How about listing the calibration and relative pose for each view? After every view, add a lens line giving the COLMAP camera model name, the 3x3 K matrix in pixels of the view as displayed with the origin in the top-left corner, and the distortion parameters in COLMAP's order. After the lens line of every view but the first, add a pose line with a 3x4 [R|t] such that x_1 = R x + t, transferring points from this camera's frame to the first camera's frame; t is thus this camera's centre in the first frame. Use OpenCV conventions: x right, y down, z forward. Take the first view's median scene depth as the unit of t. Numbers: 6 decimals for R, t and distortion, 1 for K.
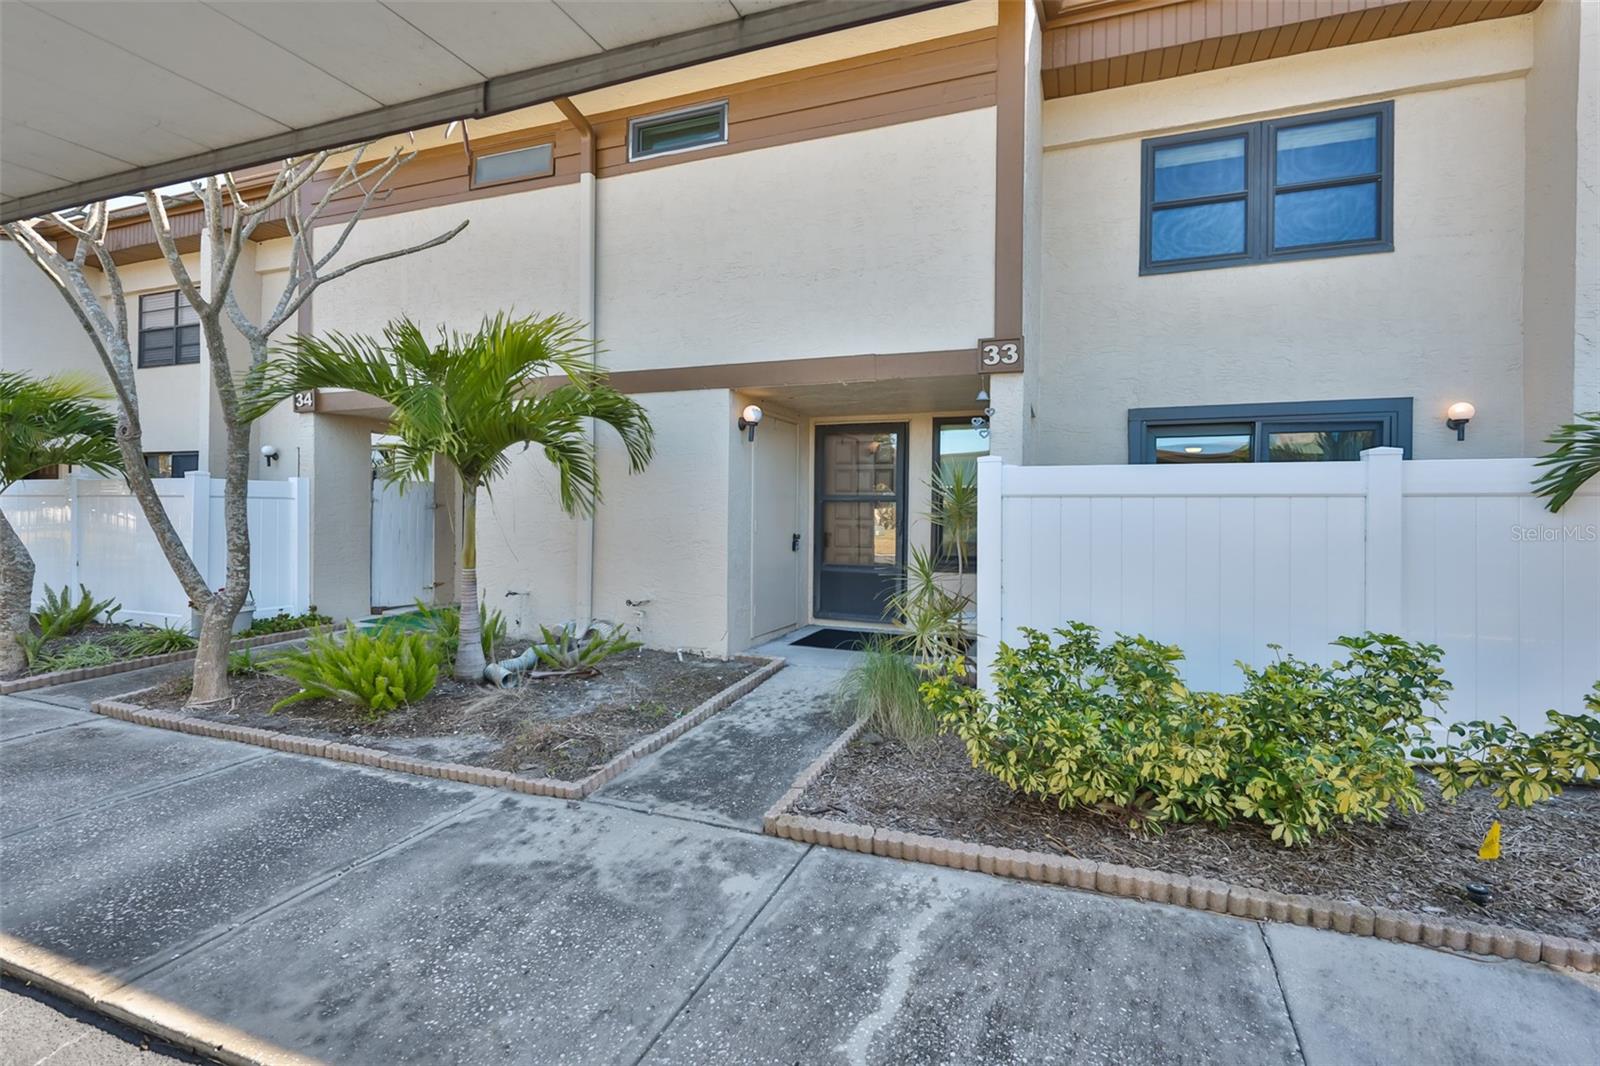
lens RADIAL K [[699.5, 0, 834.7], [0, 699.5, 516.6], [0, 0, 1]] dist [-0.000793, -0.000332]
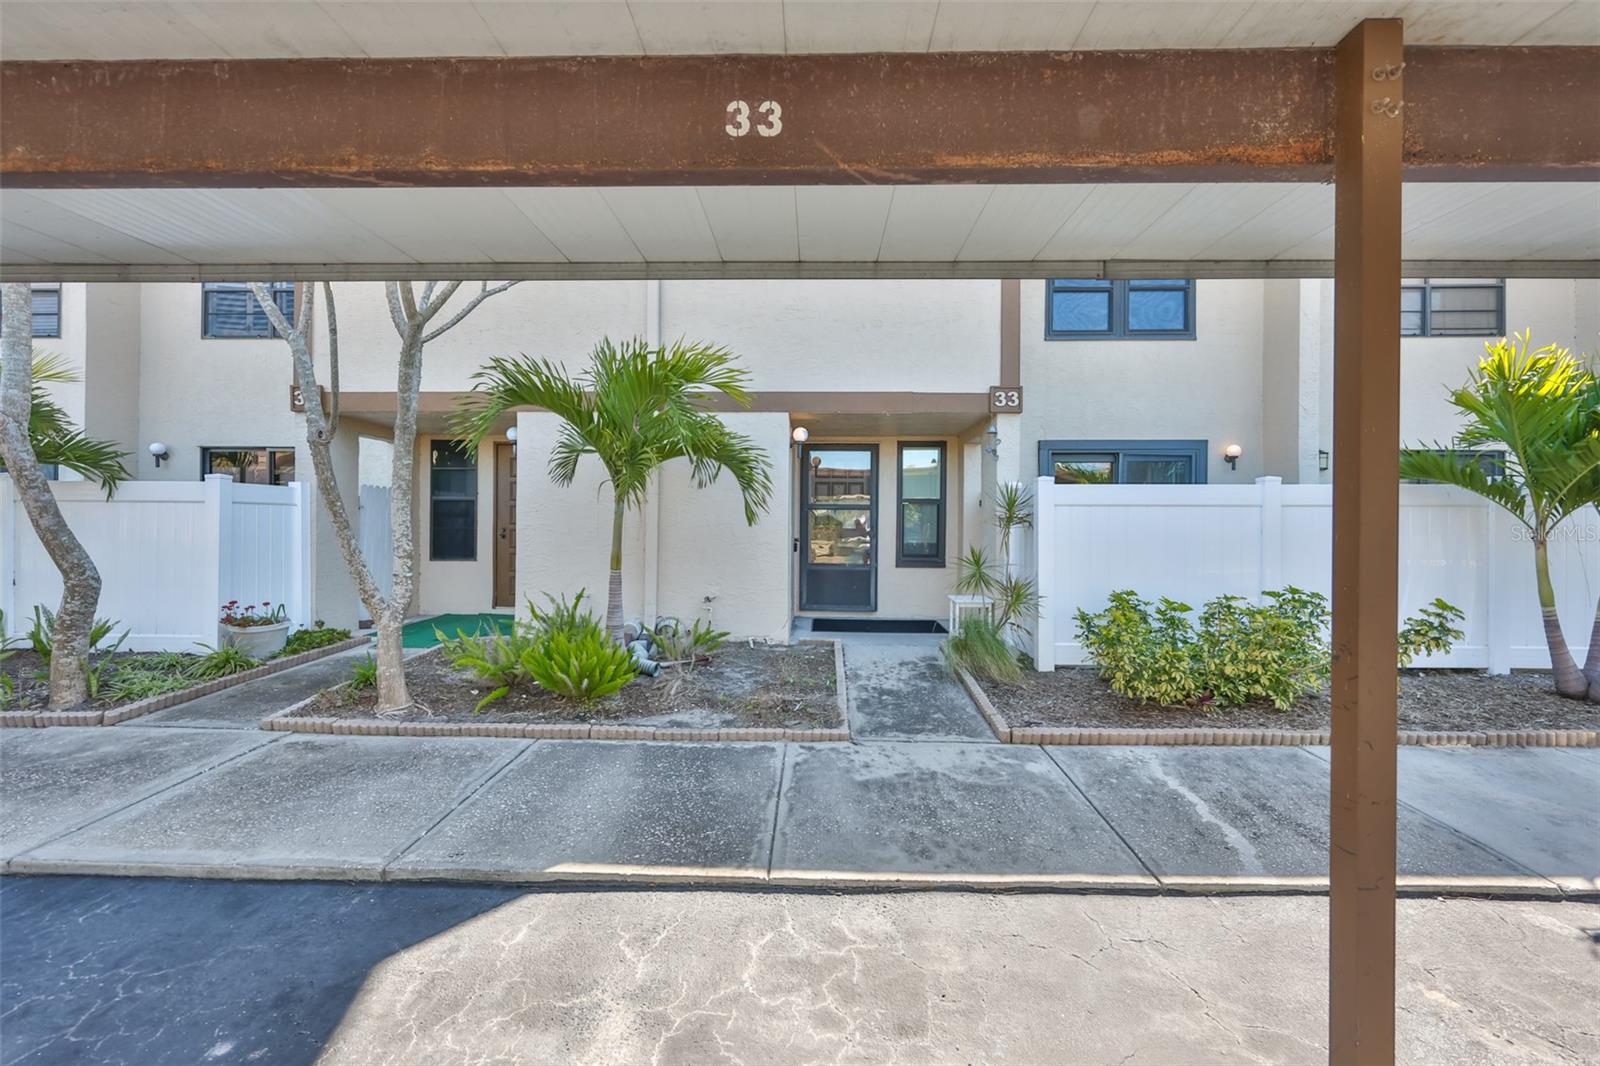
lens RADIAL K [[703.2, 0, 792.3], [0, 703.2, 527.7], [0, 0, 1]] dist [-0.000240, 0.000272]
pose [[0.939235, -0.006629, 0.343212, -0.858440], [0.005567, 0.999976, 0.004080, 0.007534], [-0.343231, -0.001922, 0.939249, -0.165639]]
